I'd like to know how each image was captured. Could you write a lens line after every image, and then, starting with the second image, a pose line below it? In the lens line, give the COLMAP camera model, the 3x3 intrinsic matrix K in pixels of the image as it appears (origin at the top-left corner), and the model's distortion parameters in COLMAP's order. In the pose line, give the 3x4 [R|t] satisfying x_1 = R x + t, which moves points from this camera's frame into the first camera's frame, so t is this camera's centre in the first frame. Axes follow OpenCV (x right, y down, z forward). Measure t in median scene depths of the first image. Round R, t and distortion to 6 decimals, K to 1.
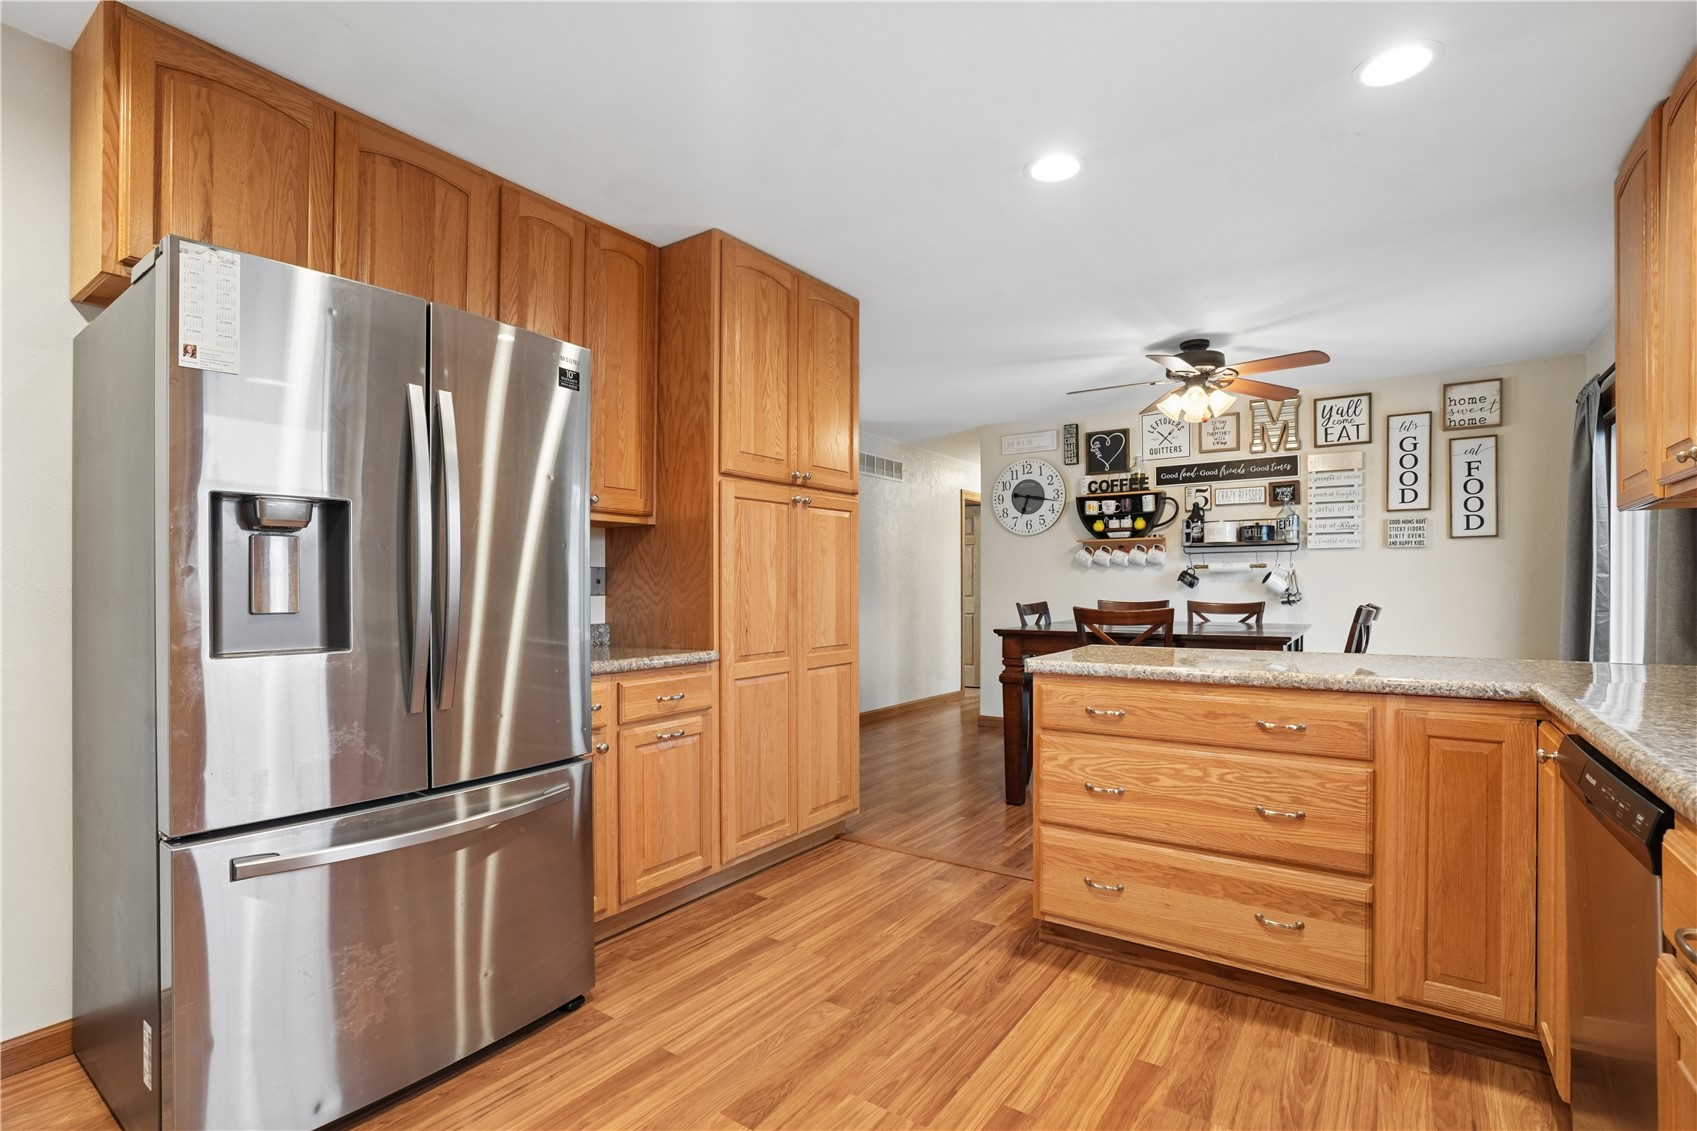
lens RADIAL K [[791.6, 0, 848.5], [0, 791.6, 565.5], [0, 0, 1]] dist [-0.042960, 0.016602]
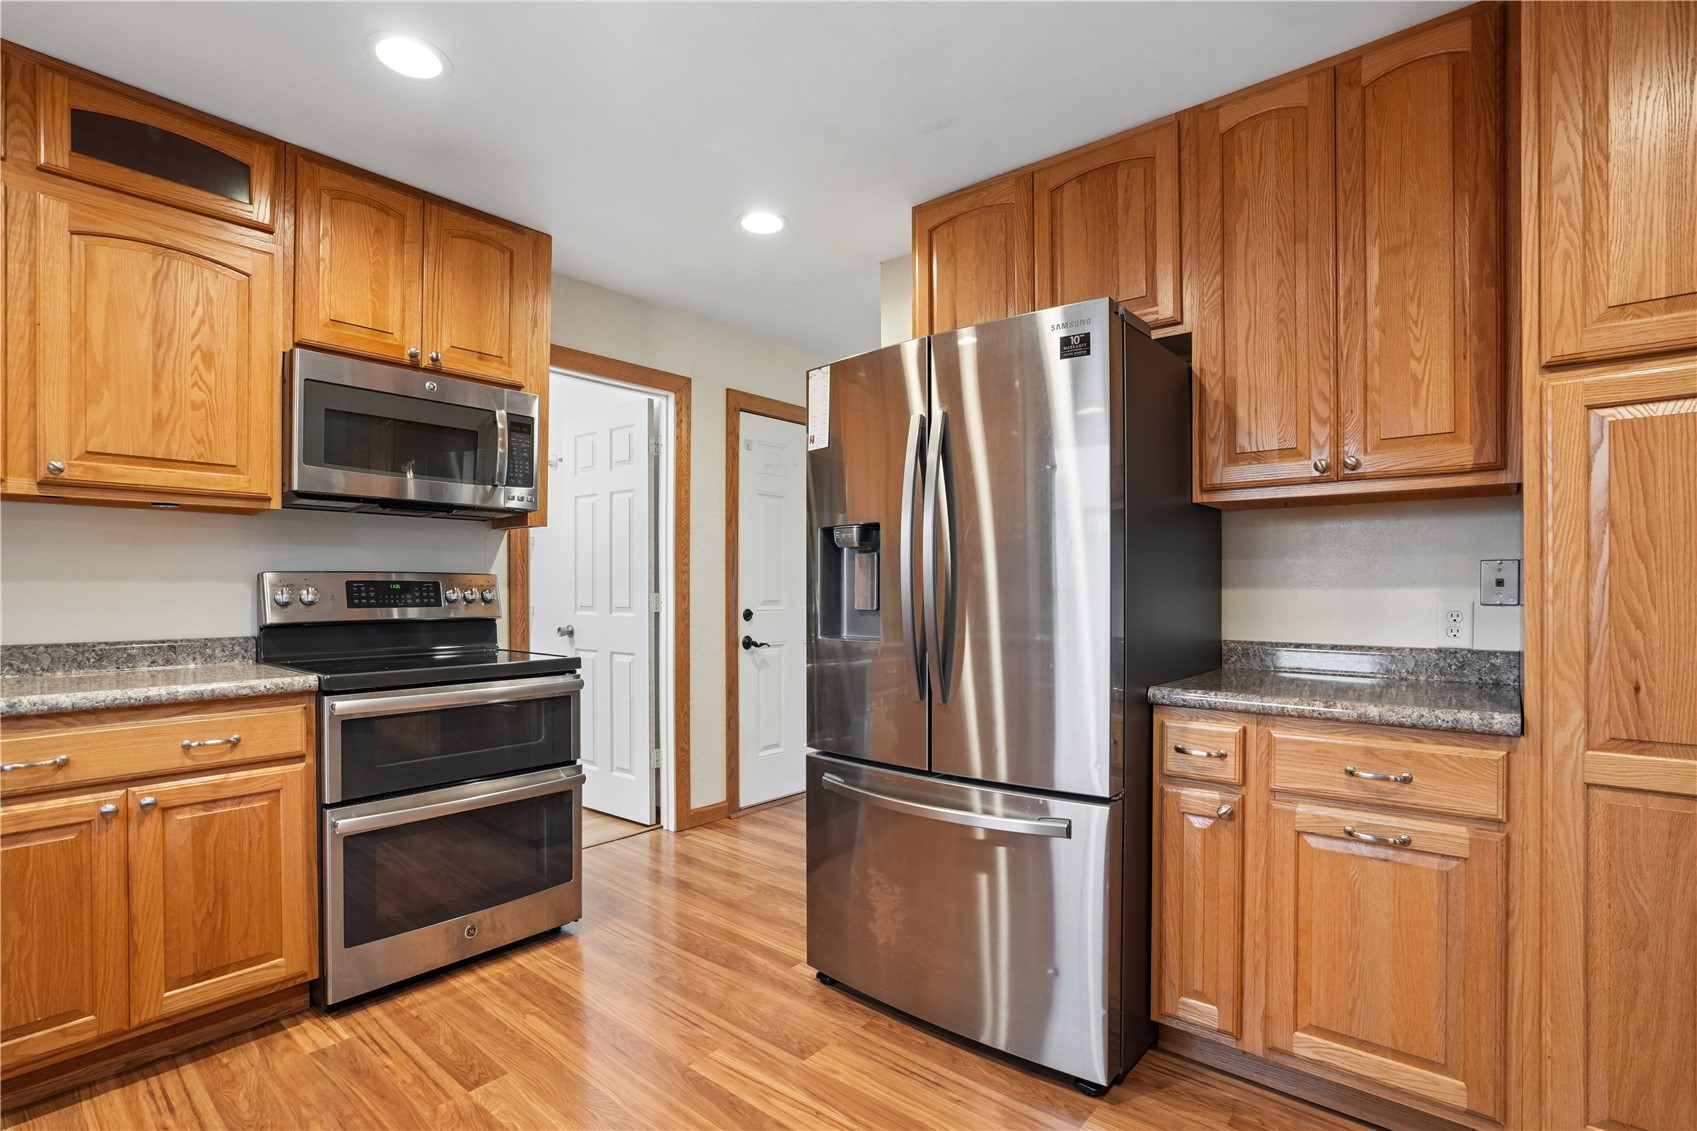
lens RADIAL K [[802.1, 0, 845.2], [0, 802.1, 582.1], [0, 0, 1]] dist [-0.050038, 0.023369]
pose [[-0.086276, -0.008342, -0.996236, 0.415353], [0.025977, 0.999606, -0.010620, 0.015640], [0.995933, -0.026795, -0.086026, 0.658861]]
